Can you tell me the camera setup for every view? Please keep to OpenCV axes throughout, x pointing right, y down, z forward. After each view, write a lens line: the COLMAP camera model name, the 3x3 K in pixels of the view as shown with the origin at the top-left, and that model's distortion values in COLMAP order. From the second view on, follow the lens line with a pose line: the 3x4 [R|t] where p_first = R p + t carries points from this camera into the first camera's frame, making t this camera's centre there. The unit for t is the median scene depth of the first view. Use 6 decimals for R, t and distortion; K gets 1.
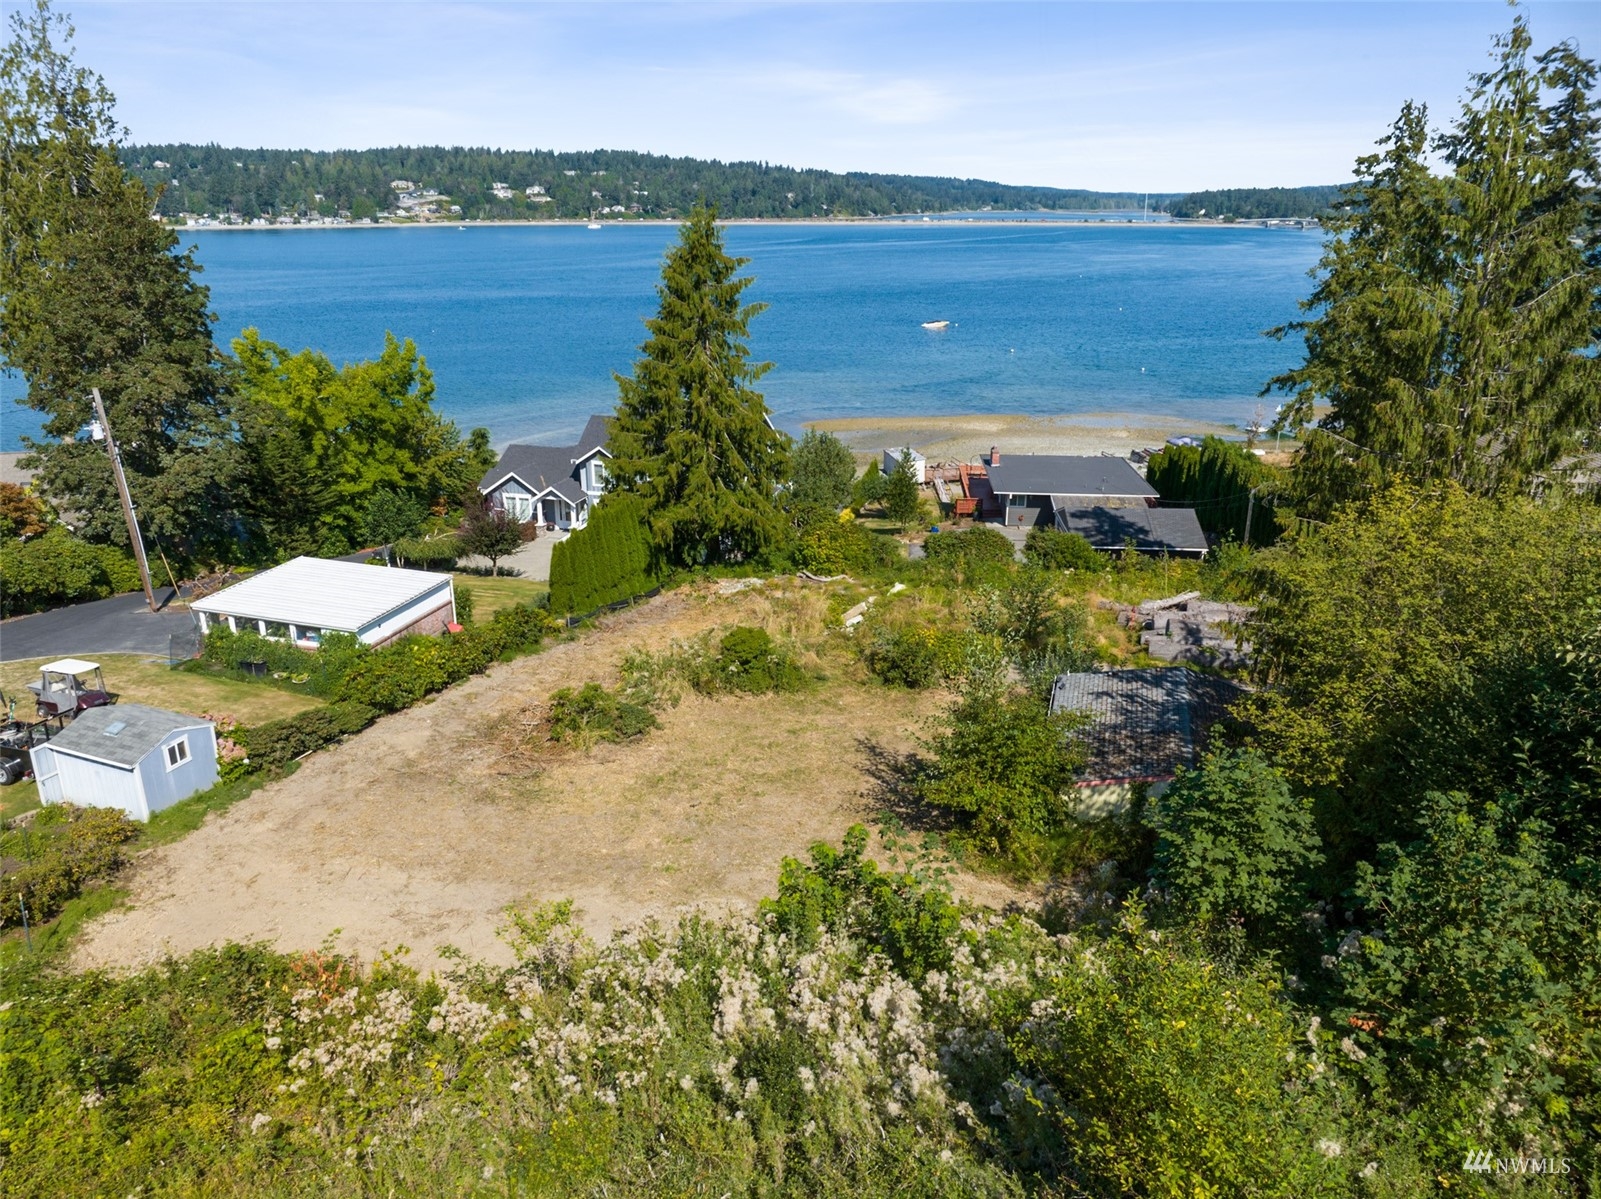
lens RADIAL K [[1134.9, 0, 803.6], [0, 1134.9, 586.7], [0, 0, 1]] dist [-0.042715, 0.003588]
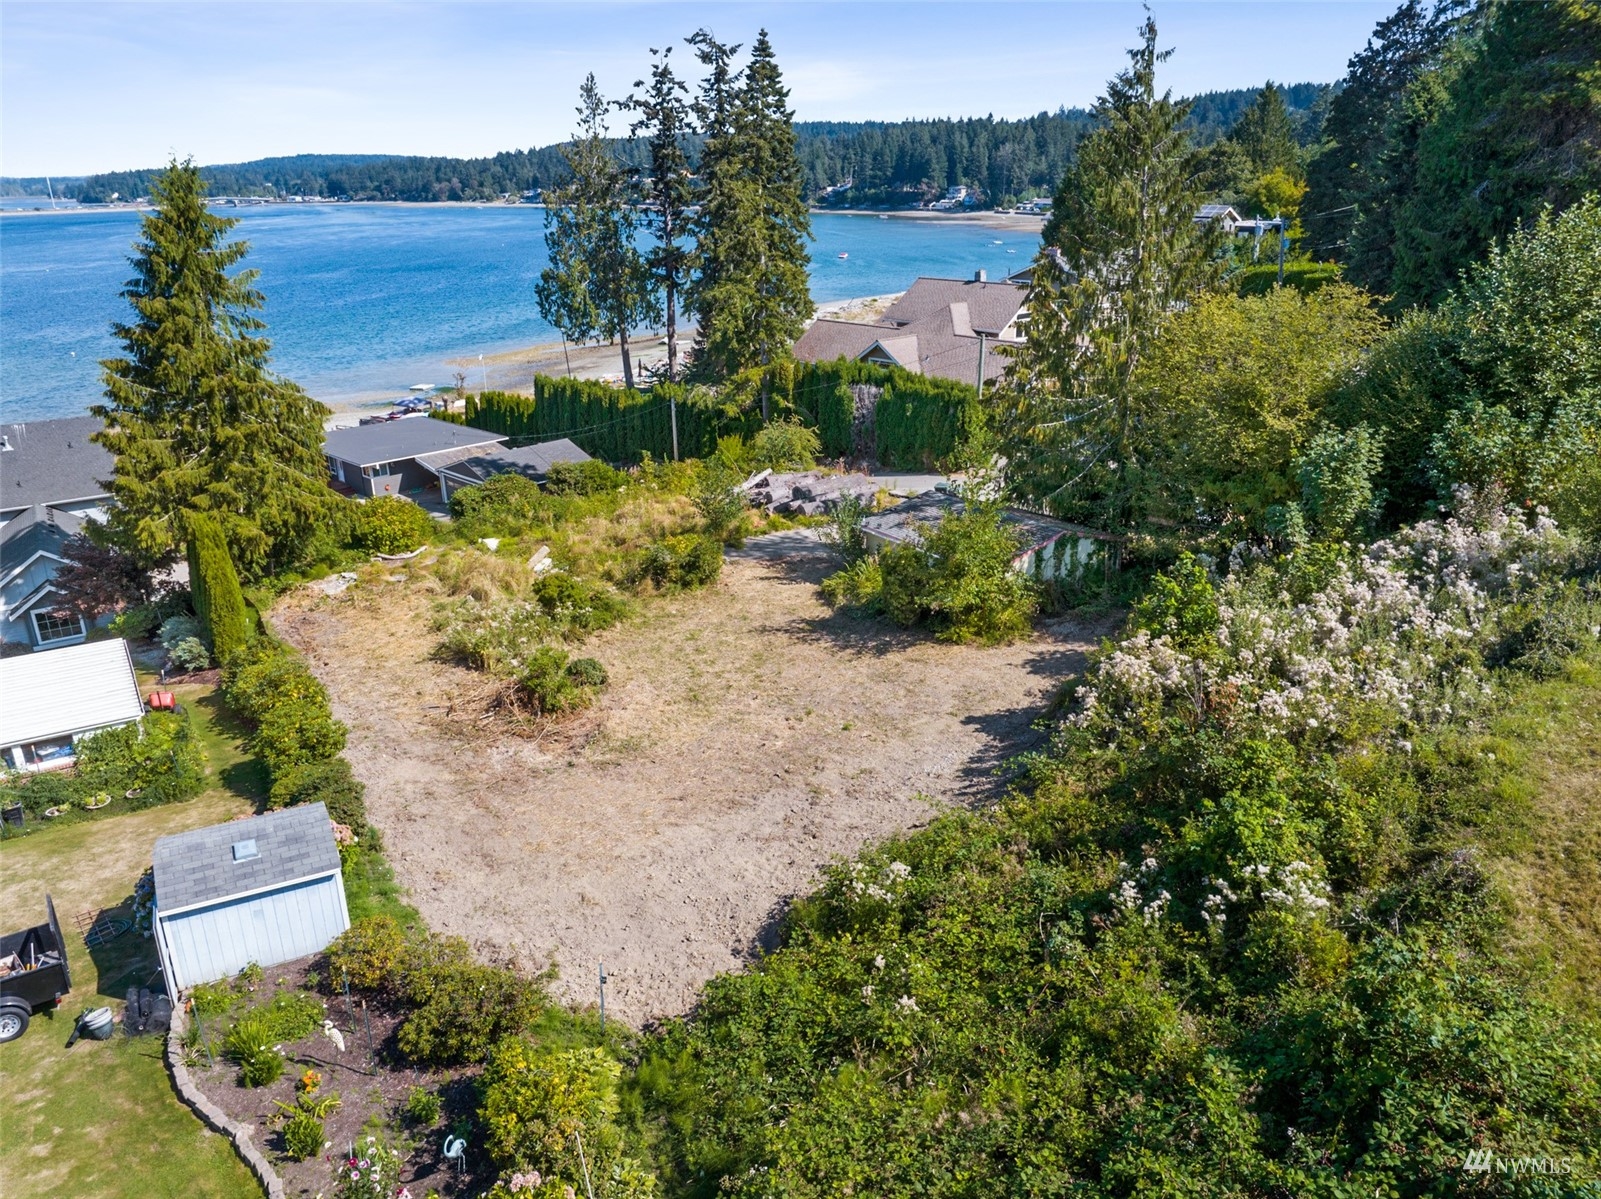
lens RADIAL K [[1134.9, 0, 803.6], [0, 1134.9, 586.7], [0, 0, 1]] dist [-0.042715, 0.003588]
pose [[0.643434, -0.268658, 0.716809, -0.538376], [0.256264, 0.957959, 0.129008, -0.022013], [-0.721333, 0.100684, 0.685231, 0.149999]]
